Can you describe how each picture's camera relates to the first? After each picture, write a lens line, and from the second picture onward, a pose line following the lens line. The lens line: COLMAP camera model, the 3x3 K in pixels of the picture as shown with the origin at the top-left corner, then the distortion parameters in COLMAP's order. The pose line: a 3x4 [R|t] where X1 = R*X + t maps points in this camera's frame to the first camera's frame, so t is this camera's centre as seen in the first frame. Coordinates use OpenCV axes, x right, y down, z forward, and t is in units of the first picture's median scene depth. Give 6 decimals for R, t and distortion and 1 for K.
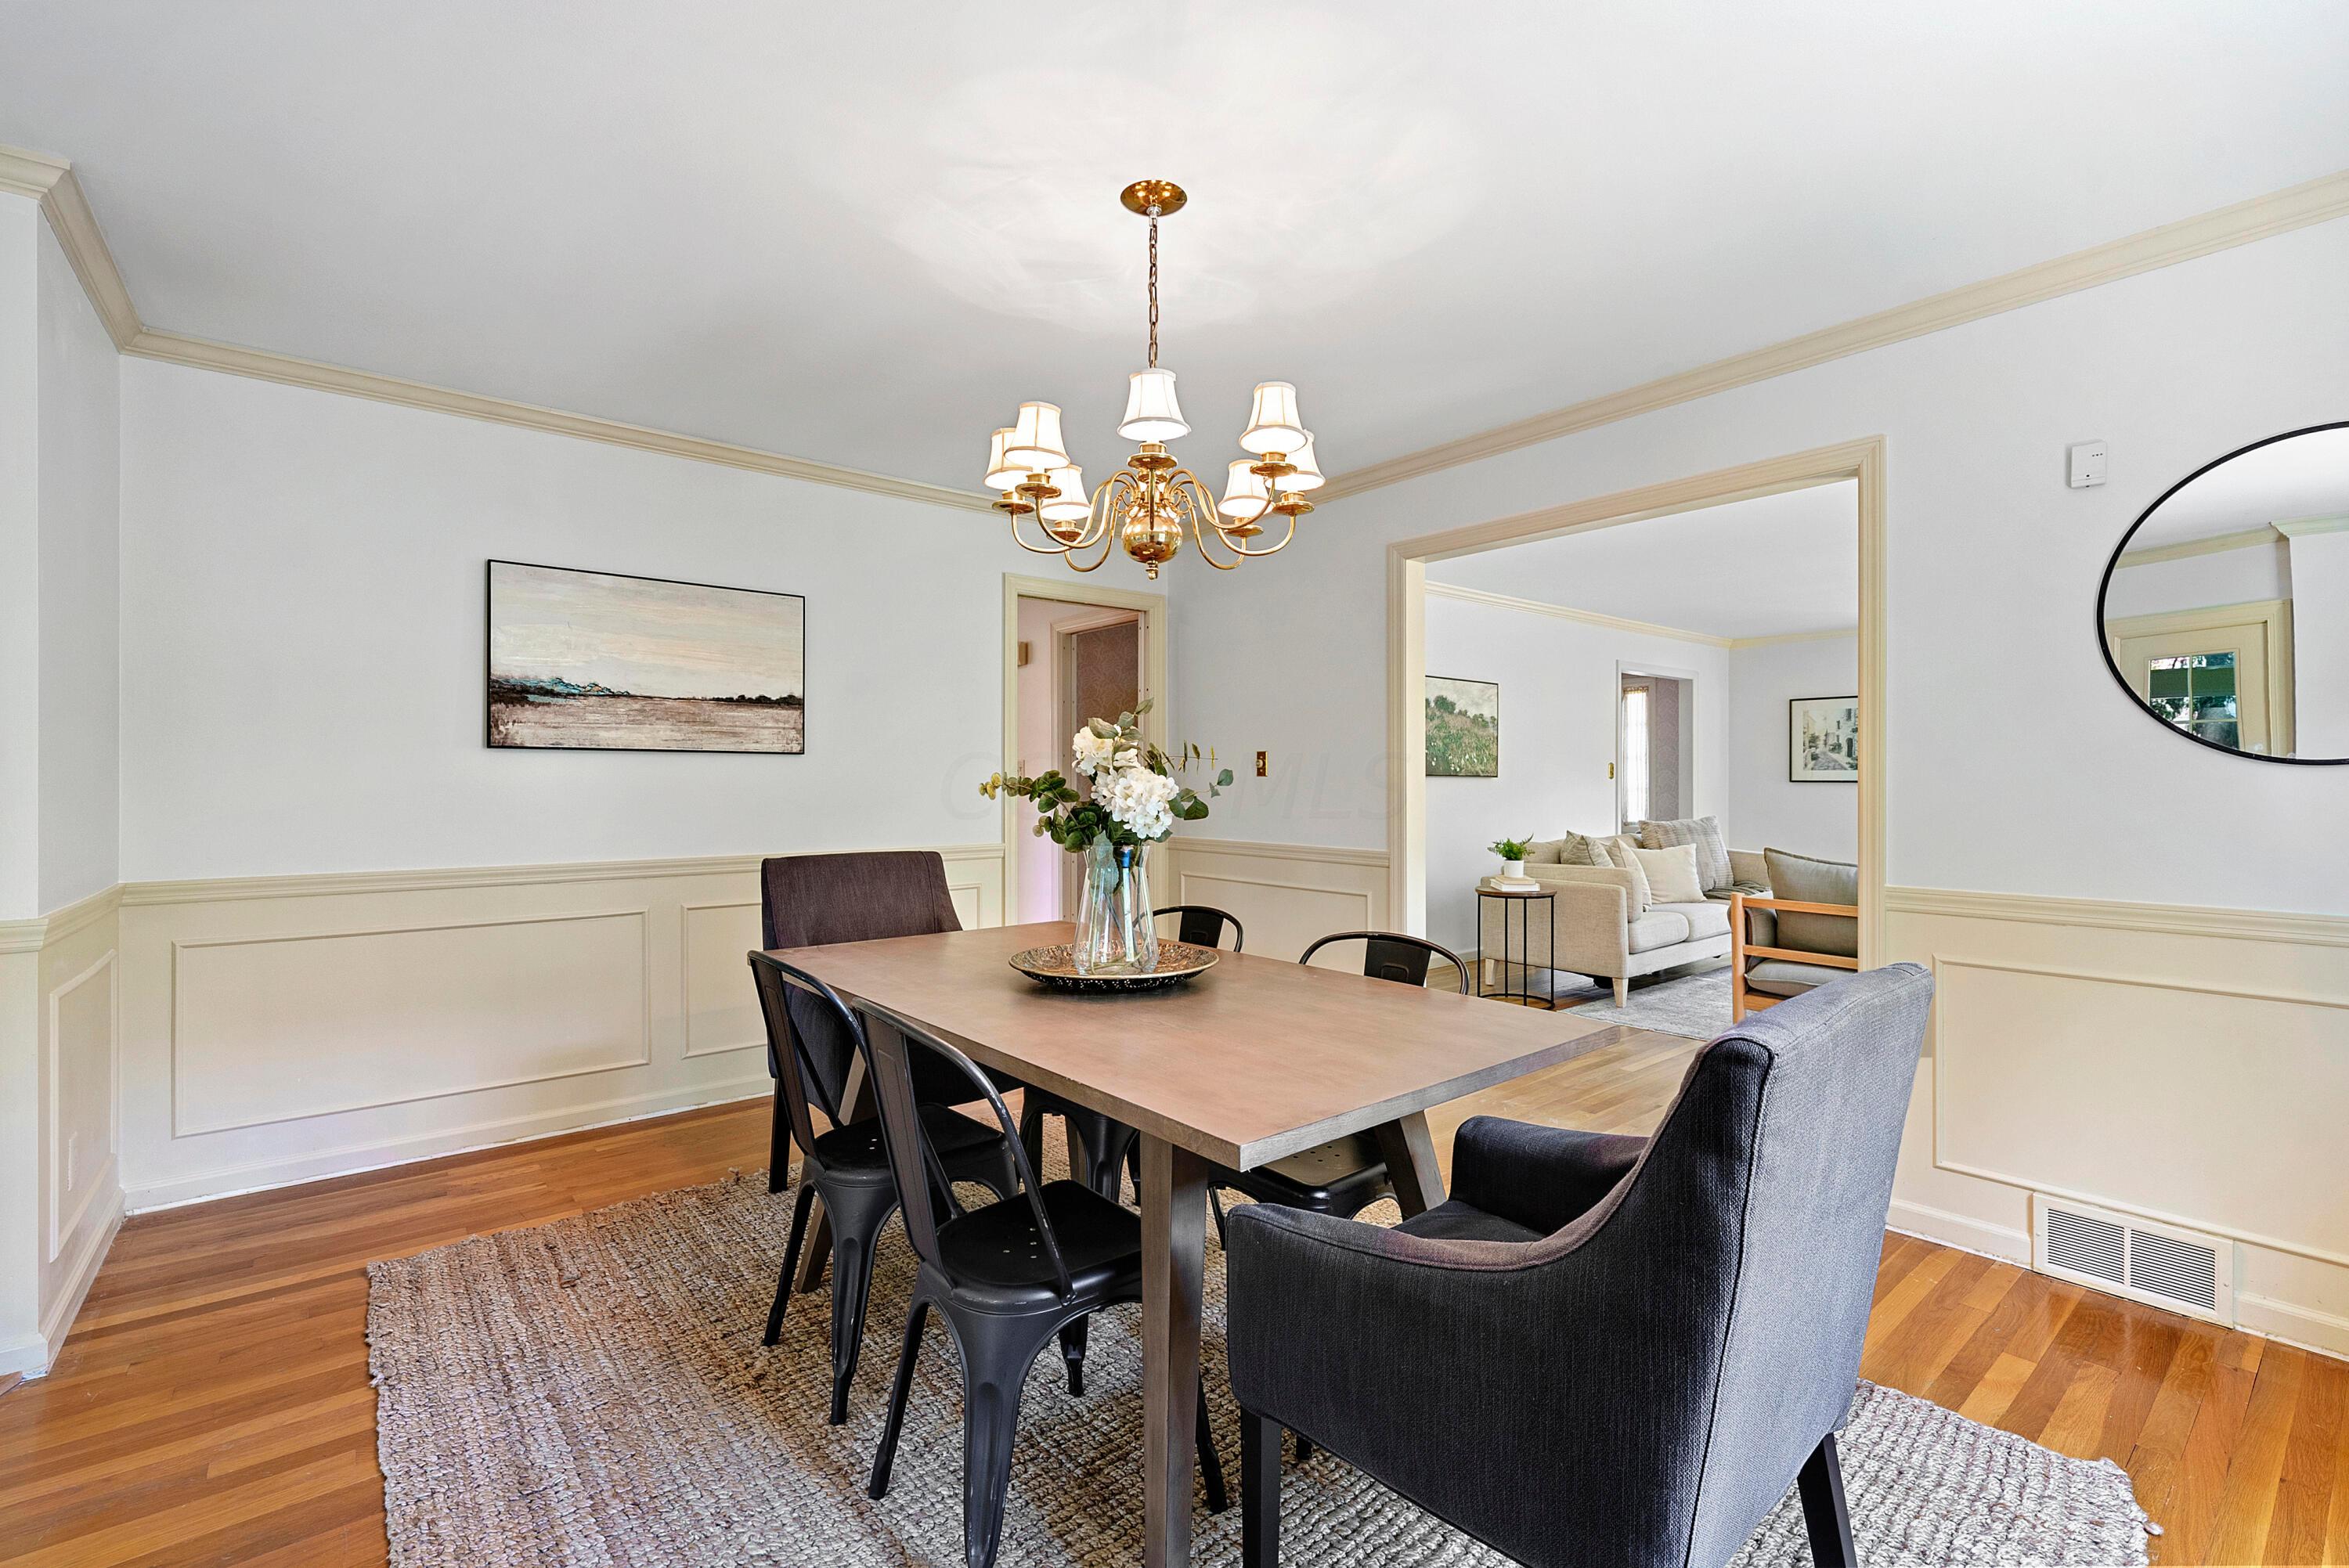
lens RADIAL K [[1057.4, 0, 1182.4], [0, 1057.4, 773.7], [0, 0, 1]] dist [-0.000699, -0.000234]
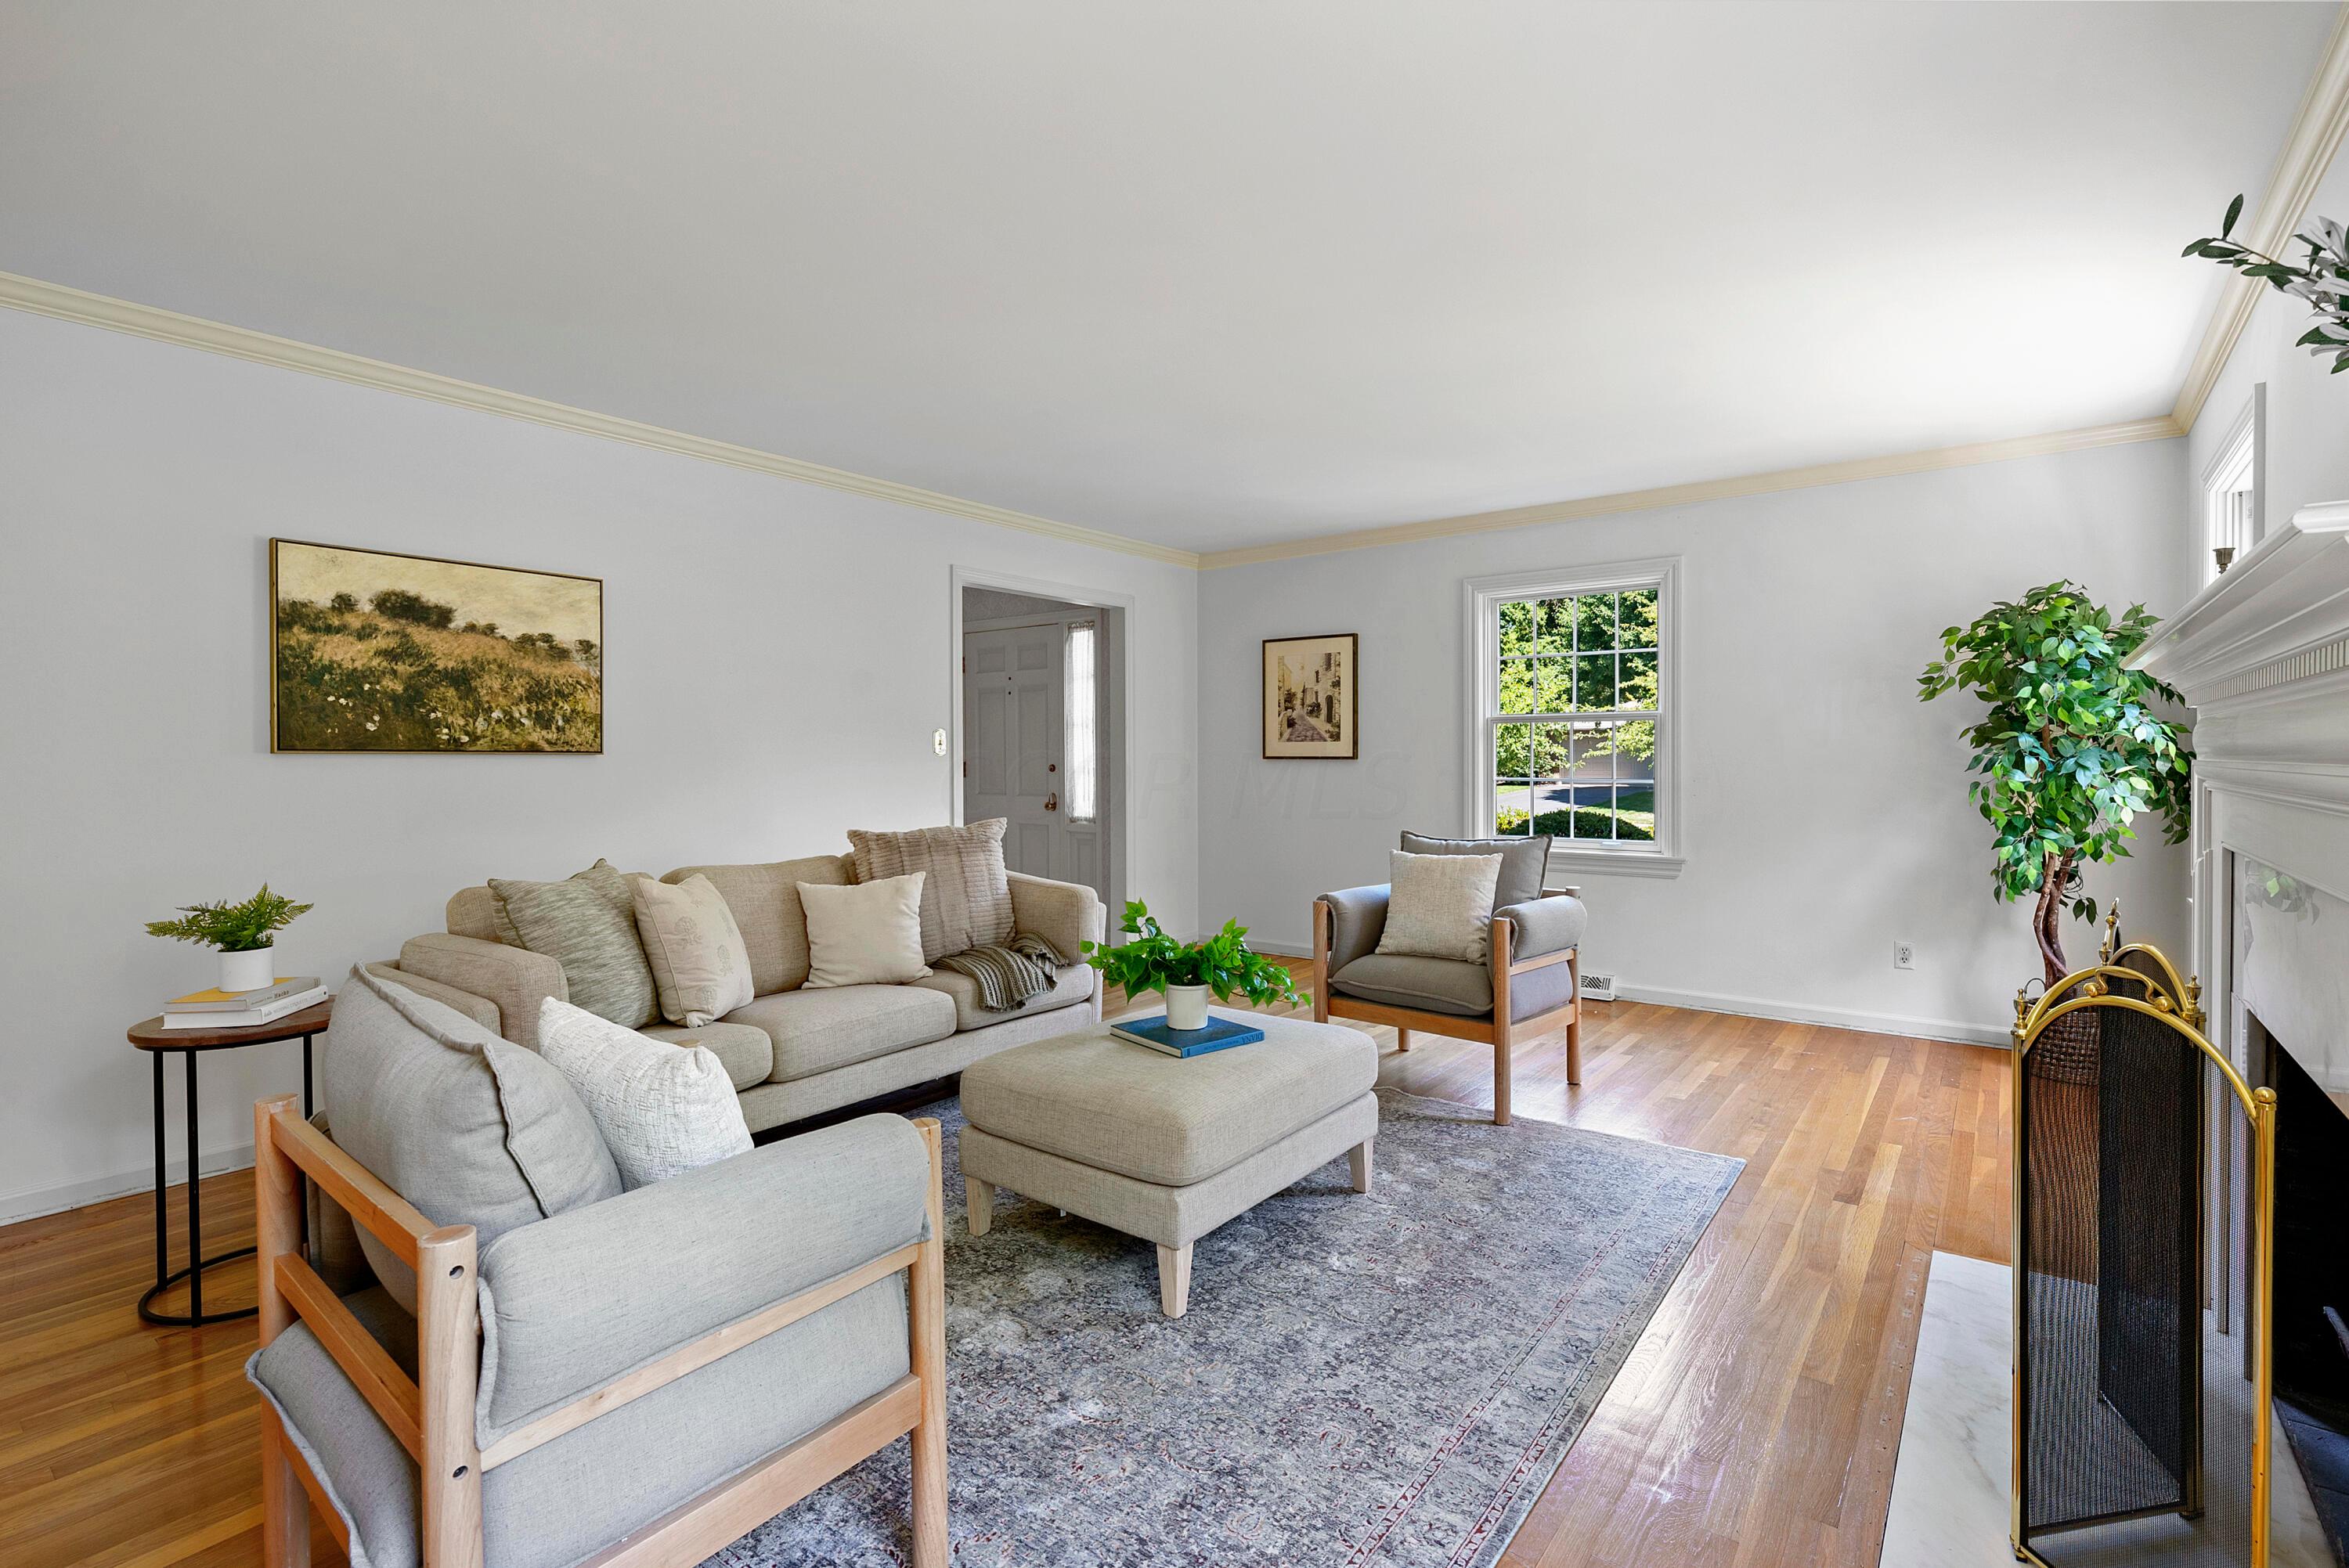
lens RADIAL K [[1057.4, 0, 1182.4], [0, 1057.4, 773.7], [0, 0, 1]] dist [-0.000699, -0.000234]
pose [[0.978999, -0.005596, 0.203789, 0.478255], [0.000573, 0.999695, 0.024699, 0.000739], [-0.203865, -0.024063, 0.978703, 0.408385]]
